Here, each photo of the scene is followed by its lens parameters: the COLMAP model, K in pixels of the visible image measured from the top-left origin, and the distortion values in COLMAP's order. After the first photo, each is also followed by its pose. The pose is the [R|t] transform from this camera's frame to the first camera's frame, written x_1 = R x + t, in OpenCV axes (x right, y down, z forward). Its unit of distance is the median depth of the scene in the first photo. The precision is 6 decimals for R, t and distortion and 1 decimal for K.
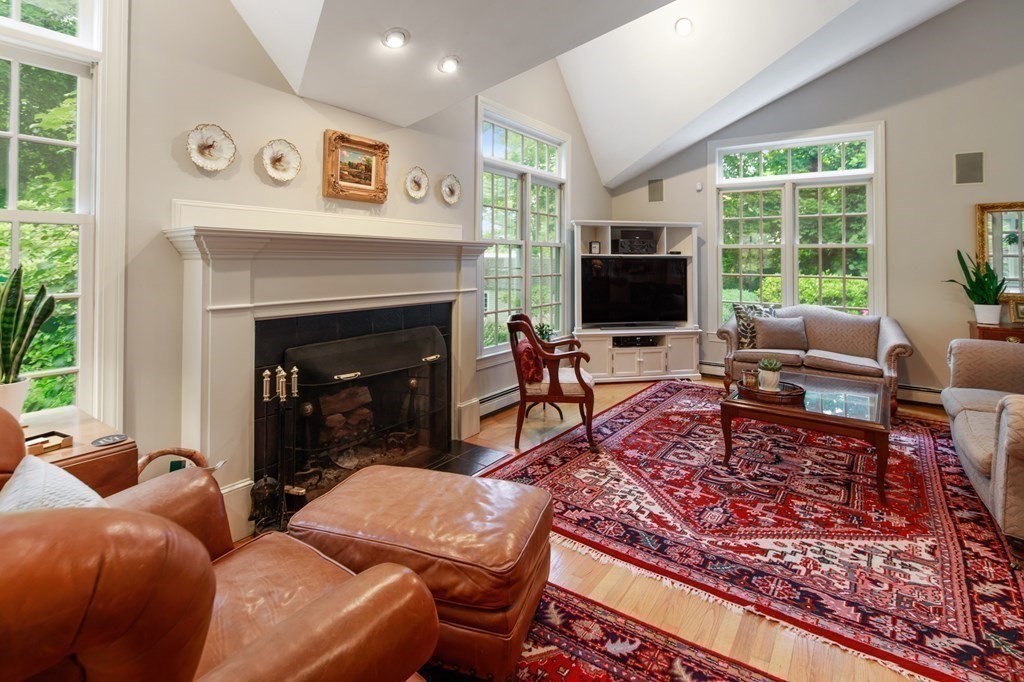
lens RADIAL K [[497.4, 0, 520.2], [0, 497.4, 259.4], [0, 0, 1]] dist [-0.004607, -0.002150]
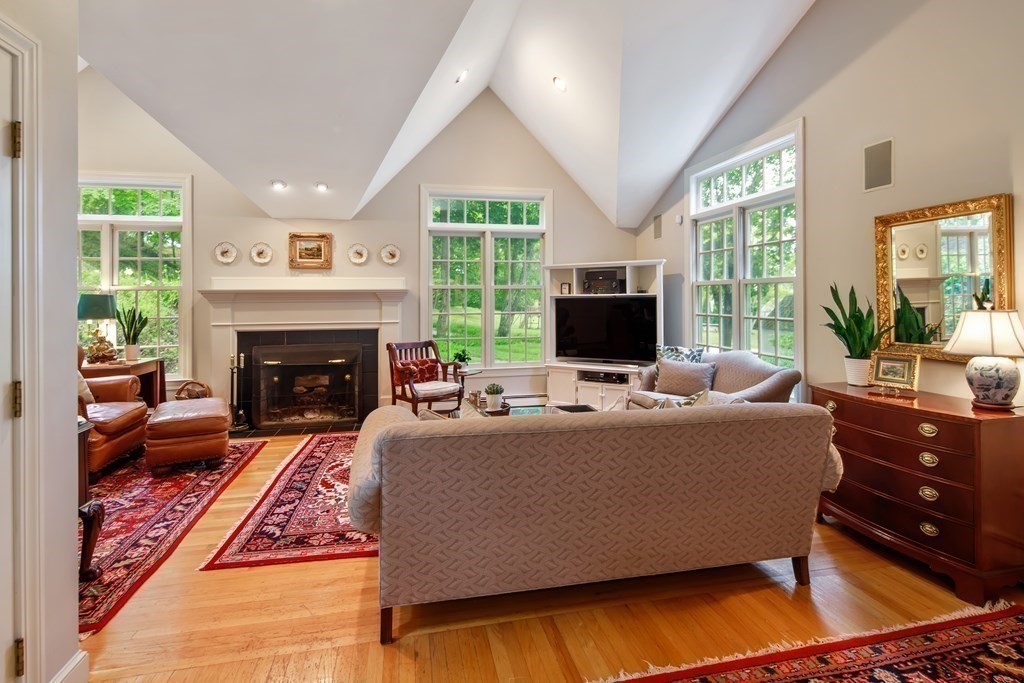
lens RADIAL K [[497.4, 0, 502.3], [0, 497.4, 302.3], [0, 0, 1]] dist [-0.004607, -0.002150]
pose [[0.737628, -0.007791, -0.675163, 1.412777], [0.011690, 0.999931, 0.001233, 0.007129], [0.675106, -0.008802, 0.737668, 0.157694]]
